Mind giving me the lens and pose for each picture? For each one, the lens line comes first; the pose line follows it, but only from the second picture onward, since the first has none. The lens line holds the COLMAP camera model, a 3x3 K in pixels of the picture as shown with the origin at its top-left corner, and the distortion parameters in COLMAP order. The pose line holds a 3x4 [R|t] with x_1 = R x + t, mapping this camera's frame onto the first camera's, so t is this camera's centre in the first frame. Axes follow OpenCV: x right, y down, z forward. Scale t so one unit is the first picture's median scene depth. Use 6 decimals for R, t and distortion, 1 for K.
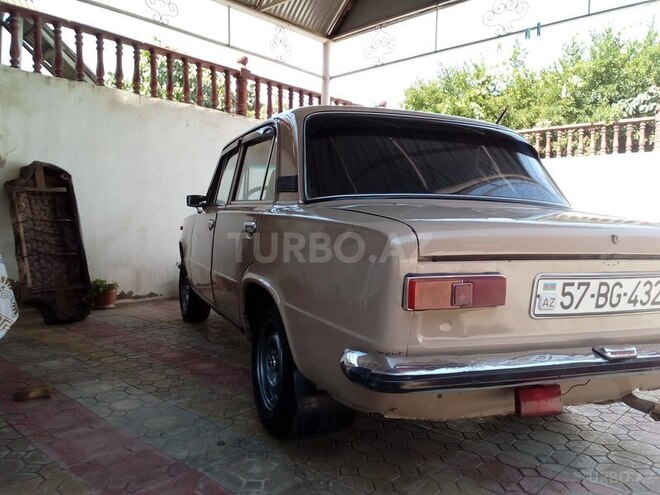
lens RADIAL K [[538.3, 0, 330.0], [0, 538.3, 247.5], [0, 0, 1]] dist [0.029230, -0.009163]
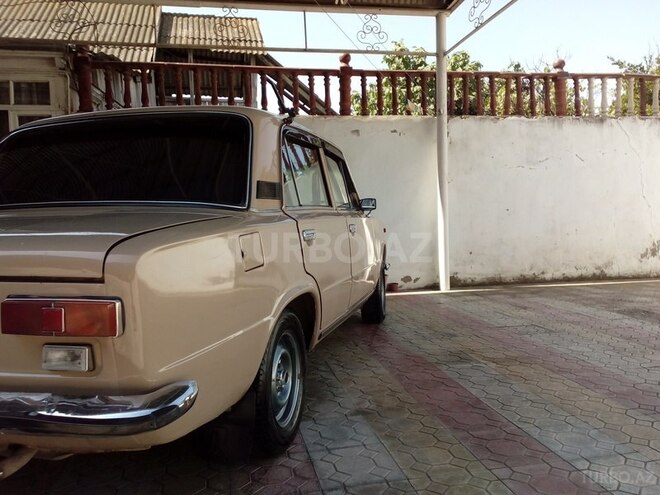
lens RADIAL K [[463.6, 0, 330.0], [0, 463.6, 247.5], [0, 0, 1]] dist [-0.001166, -0.001976]
pose [[0.771453, -0.019398, -0.635990, 1.369581], [0.018204, 0.999799, -0.008414, 0.028834], [0.636025, -0.005087, 0.771651, 1.228316]]
